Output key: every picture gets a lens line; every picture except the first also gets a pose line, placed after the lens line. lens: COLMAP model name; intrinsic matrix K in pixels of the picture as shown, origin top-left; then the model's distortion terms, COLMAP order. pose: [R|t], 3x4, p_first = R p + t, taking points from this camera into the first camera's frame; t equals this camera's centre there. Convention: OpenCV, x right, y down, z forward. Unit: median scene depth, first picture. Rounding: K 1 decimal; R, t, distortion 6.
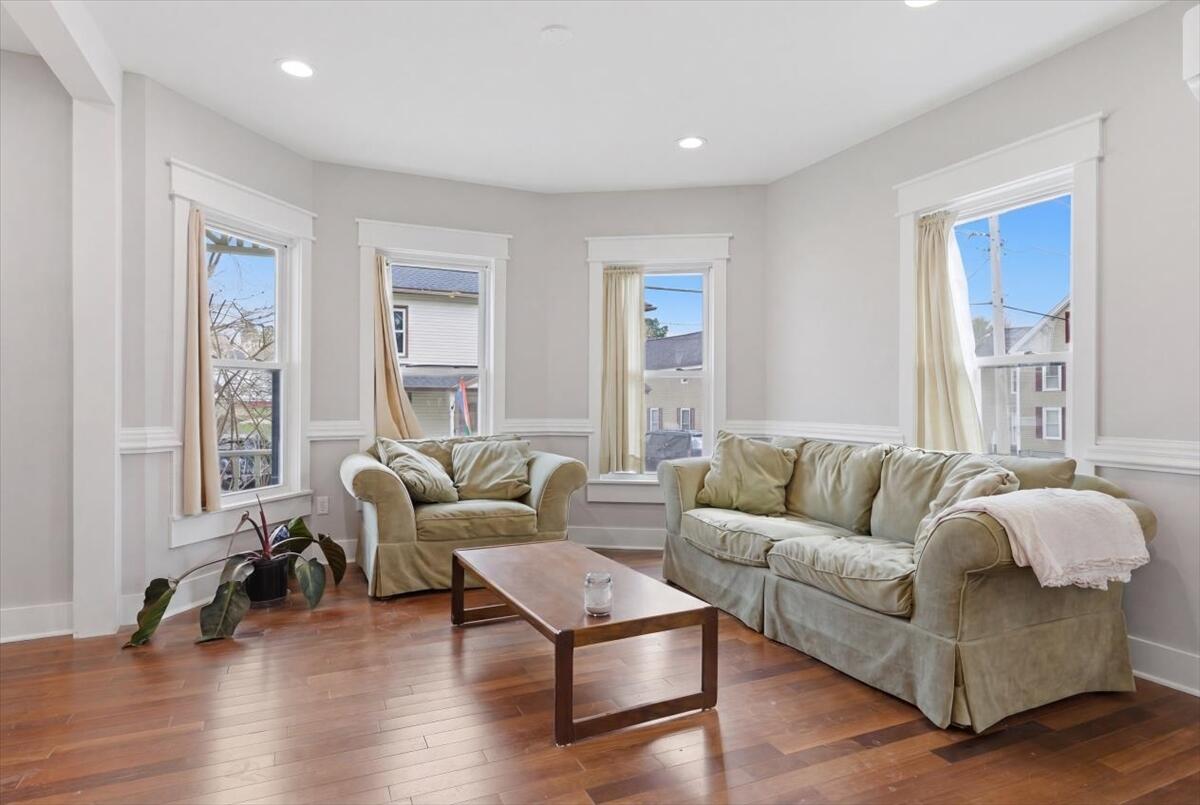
lens RADIAL K [[666.7, 0, 597.4], [0, 666.7, 396.2], [0, 0, 1]] dist [0.002664, -0.000004]
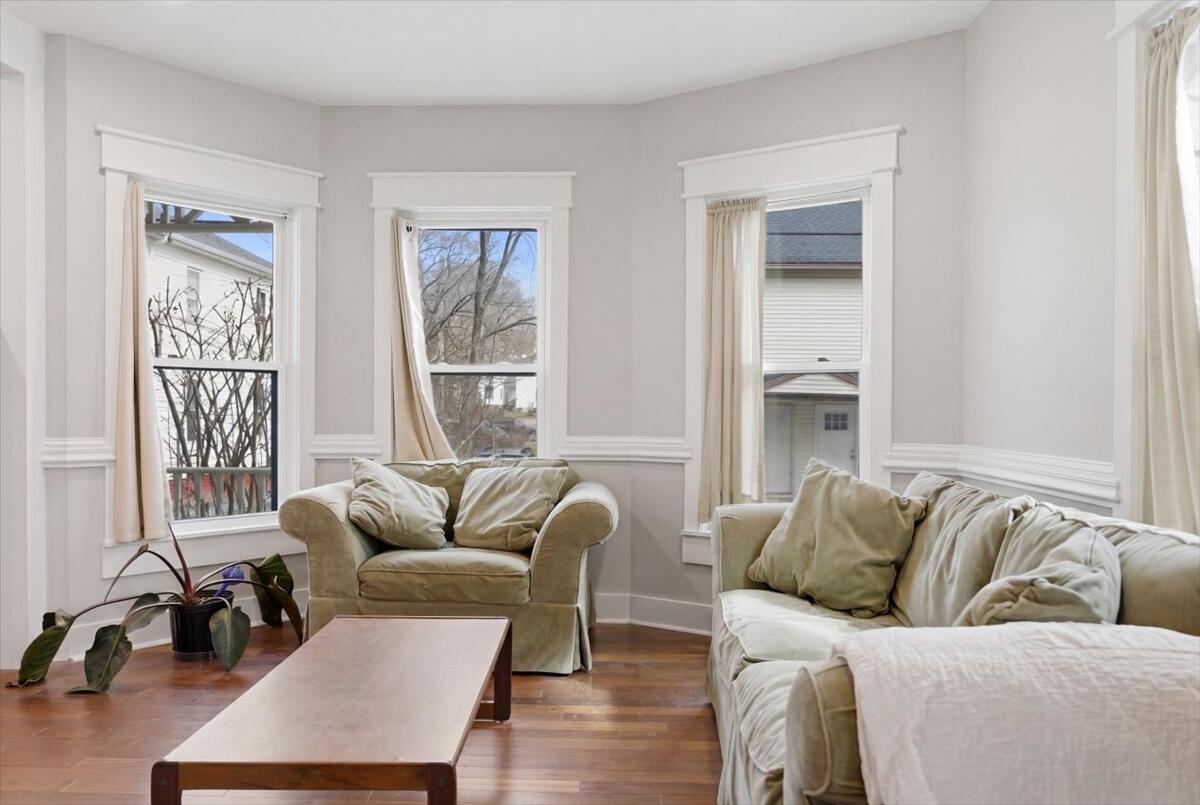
lens RADIAL K [[890.2, 0, 600.0], [0, 890.2, 410.2], [0, 0, 1]] dist [0.004499, 0.004439]
pose [[0.893104, 0.003052, -0.449840, 0.395493], [-0.000261, 0.999980, 0.006268, 0.002032], [0.449851, -0.005480, 0.893087, 0.227382]]
